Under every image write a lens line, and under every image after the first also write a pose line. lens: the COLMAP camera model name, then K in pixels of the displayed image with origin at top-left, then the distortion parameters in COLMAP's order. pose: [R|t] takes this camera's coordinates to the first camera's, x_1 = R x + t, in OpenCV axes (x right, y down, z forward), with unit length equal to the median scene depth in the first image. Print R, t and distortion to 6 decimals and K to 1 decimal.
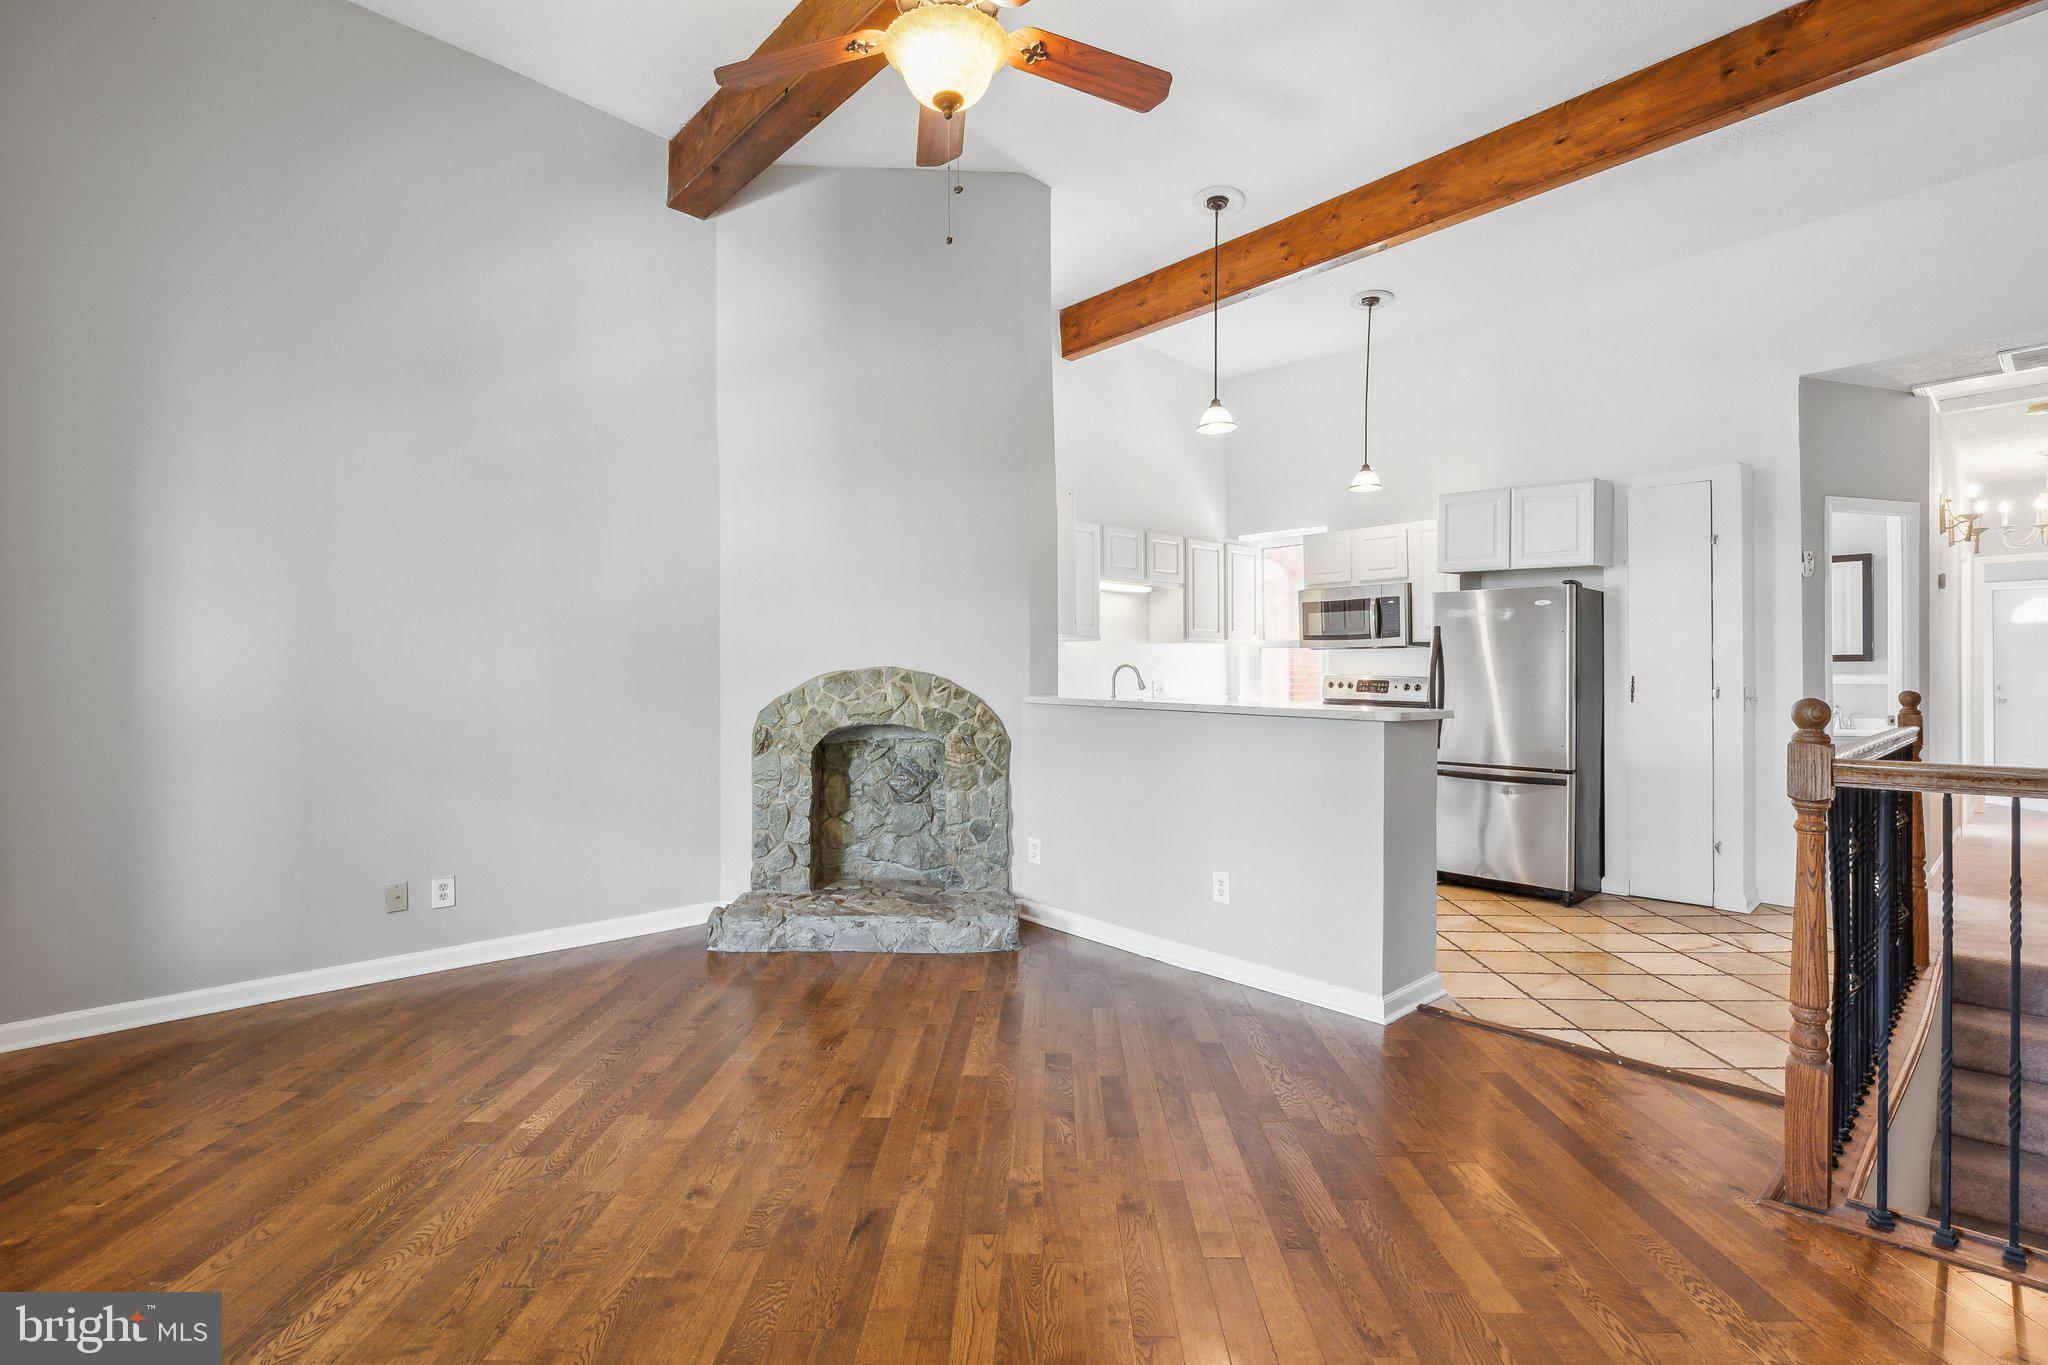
lens RADIAL K [[957.8, 0, 1034.2], [0, 957.8, 672.6], [0, 0, 1]] dist [-0.004886, -0.000401]
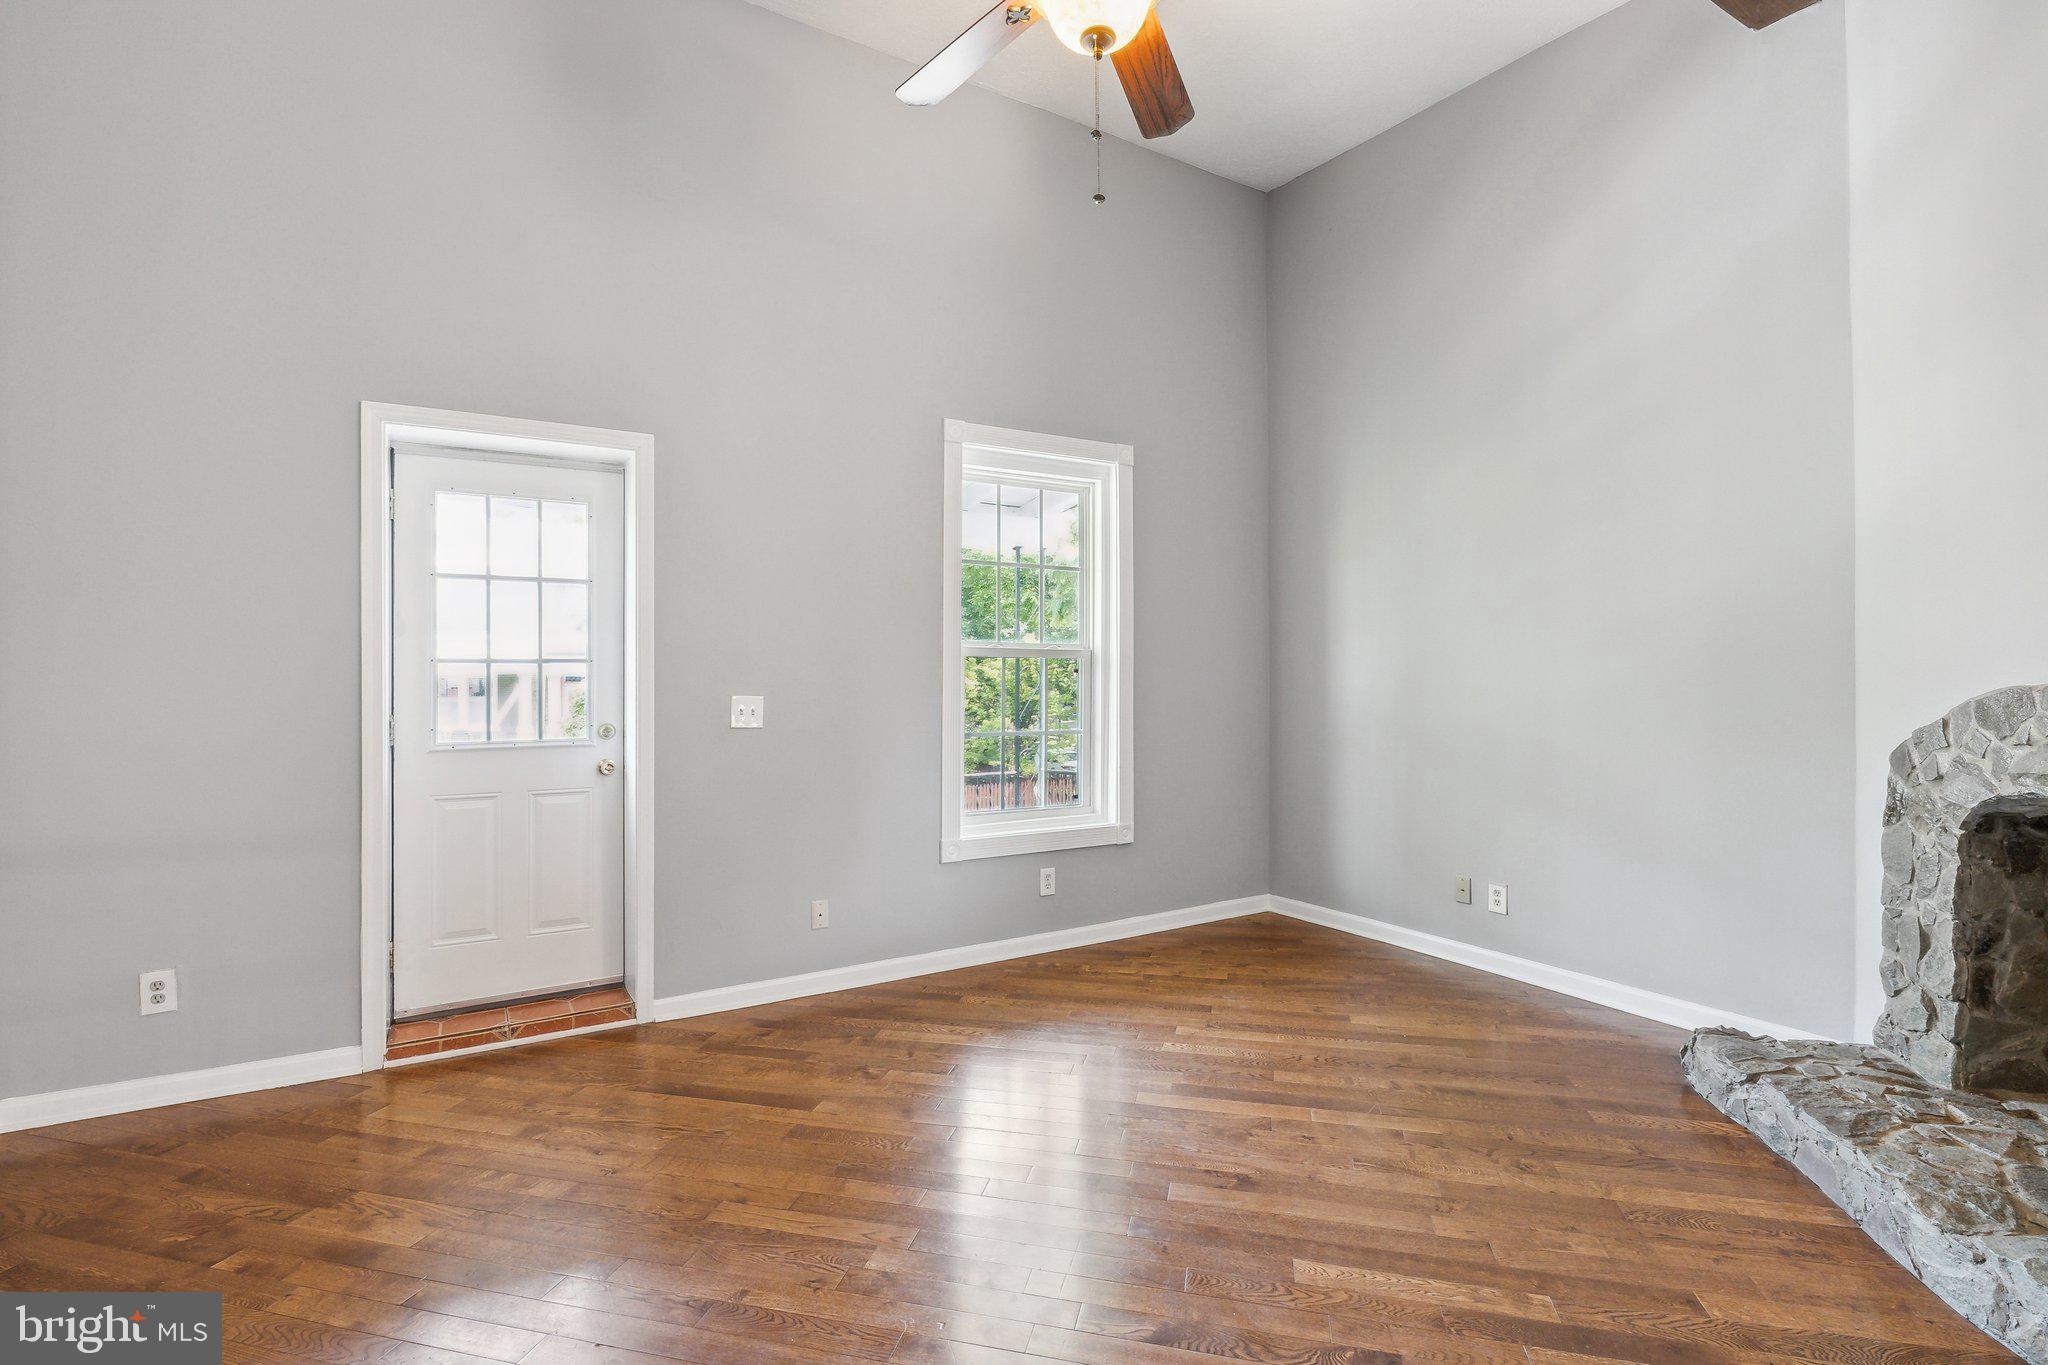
lens RADIAL K [[957.8, 0, 1033.4], [0, 957.8, 679.3], [0, 0, 1]] dist [-0.004886, -0.000401]
pose [[-0.217117, 0.001659, -0.976144, 0.492826], [0.003682, 0.999993, 0.000880, -0.010329], [0.976139, -0.003403, -0.217122, 0.720278]]
